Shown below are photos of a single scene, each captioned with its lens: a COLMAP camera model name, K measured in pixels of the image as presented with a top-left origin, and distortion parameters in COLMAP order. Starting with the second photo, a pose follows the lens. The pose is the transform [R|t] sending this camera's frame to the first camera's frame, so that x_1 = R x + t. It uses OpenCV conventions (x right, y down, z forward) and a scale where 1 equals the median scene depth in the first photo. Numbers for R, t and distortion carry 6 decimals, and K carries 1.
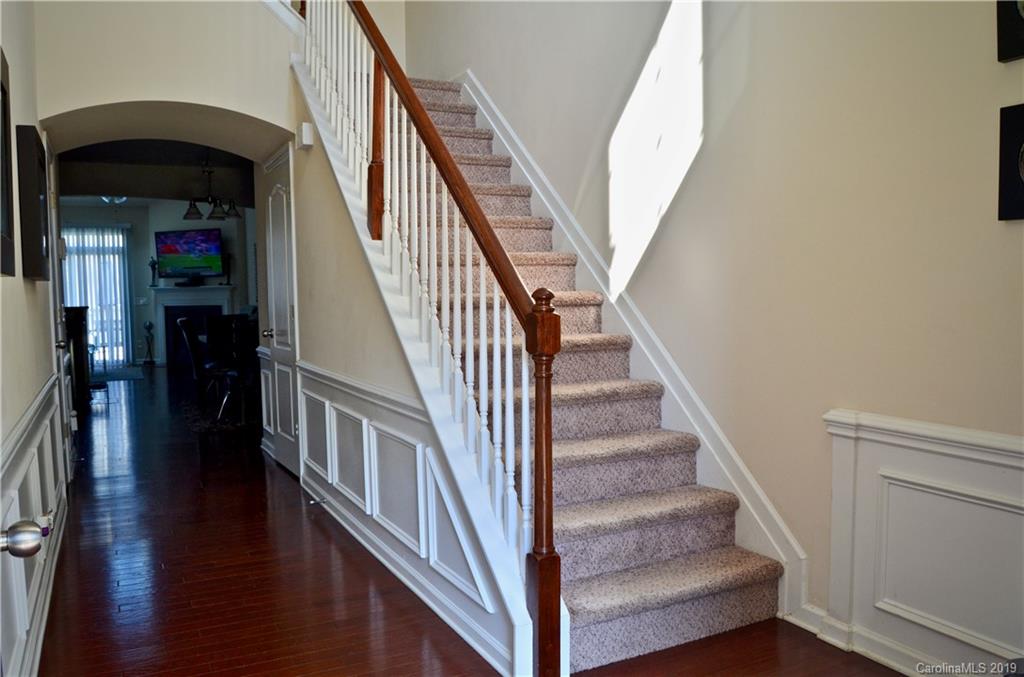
lens RADIAL K [[802.9, 0, 510.8], [0, 802.9, 337.8], [0, 0, 1]] dist [-0.065497, 0.013923]
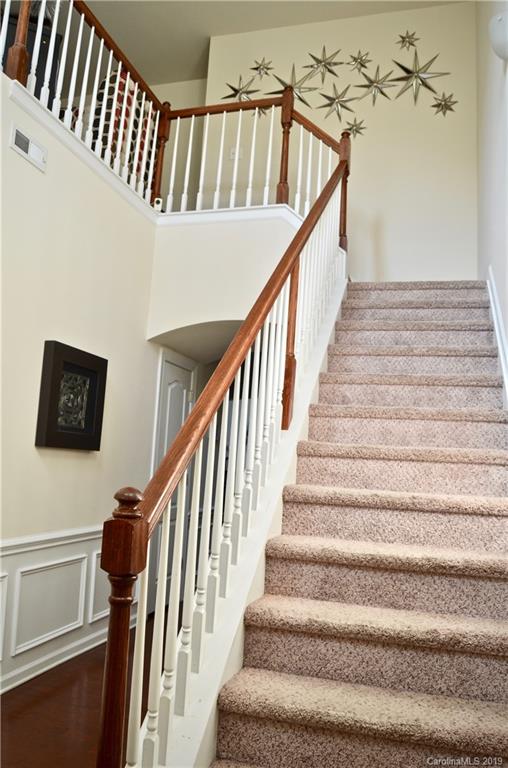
lens RADIAL K [[602.1, 0, 255.9], [0, 602.1, 382.8], [0, 0, 1]] dist [-0.065497, 0.013923]
pose [[0.729565, -0.029827, -0.683261, 0.315478], [-0.108421, 0.981370, -0.158610, -0.048973], [0.675263, 0.189796, 0.712740, 0.371511]]
